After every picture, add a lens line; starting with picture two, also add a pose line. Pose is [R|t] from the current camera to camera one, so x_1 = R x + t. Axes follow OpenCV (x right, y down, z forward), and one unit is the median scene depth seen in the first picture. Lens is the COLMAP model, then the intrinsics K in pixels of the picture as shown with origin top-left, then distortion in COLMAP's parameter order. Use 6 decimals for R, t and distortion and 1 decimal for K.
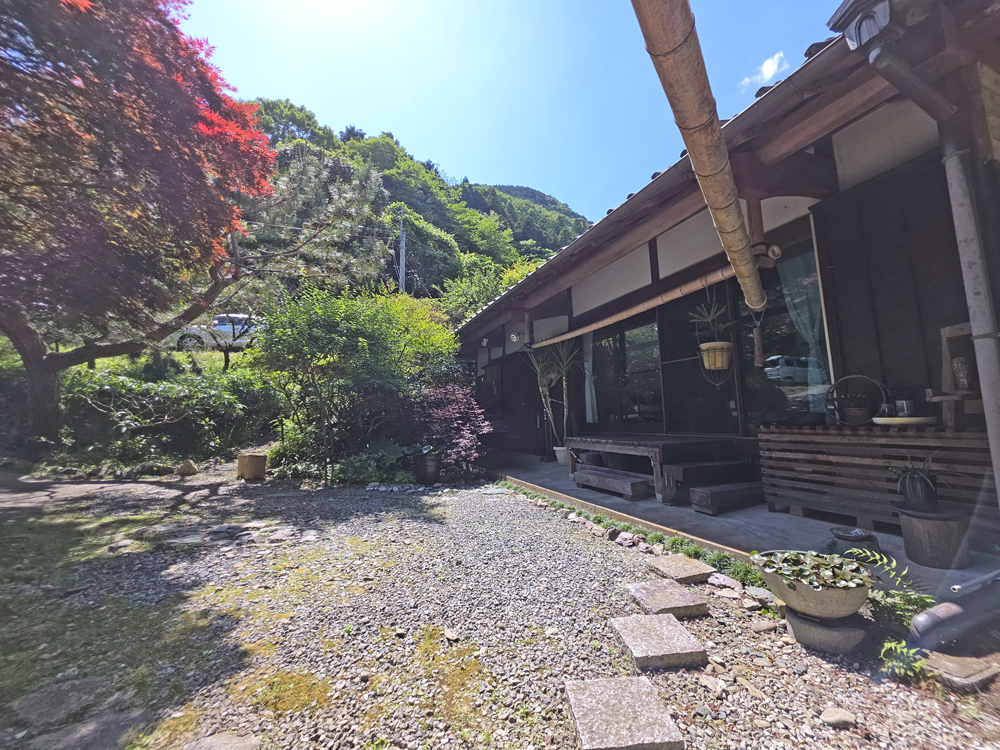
lens RADIAL K [[403.9, 0, 503.3], [0, 403.9, 370.3], [0, 0, 1]] dist [-0.002644, -0.000046]
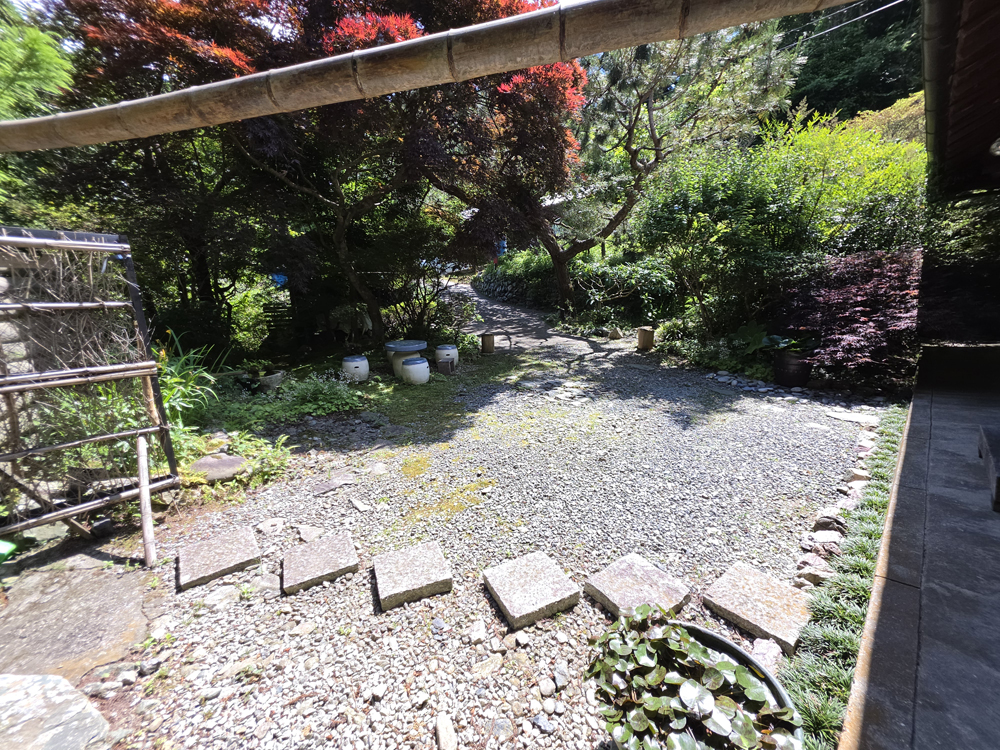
lens RADIAL K [[403.9, 0, 502.5], [0, 403.9, 373.0], [0, 0, 1]] dist [-0.002644, -0.000046]
pose [[0.356956, 0.193676, -0.913823, 0.336599], [0.128085, 0.958882, 0.253258, -0.017759], [0.925298, -0.207449, 0.317472, 0.224366]]
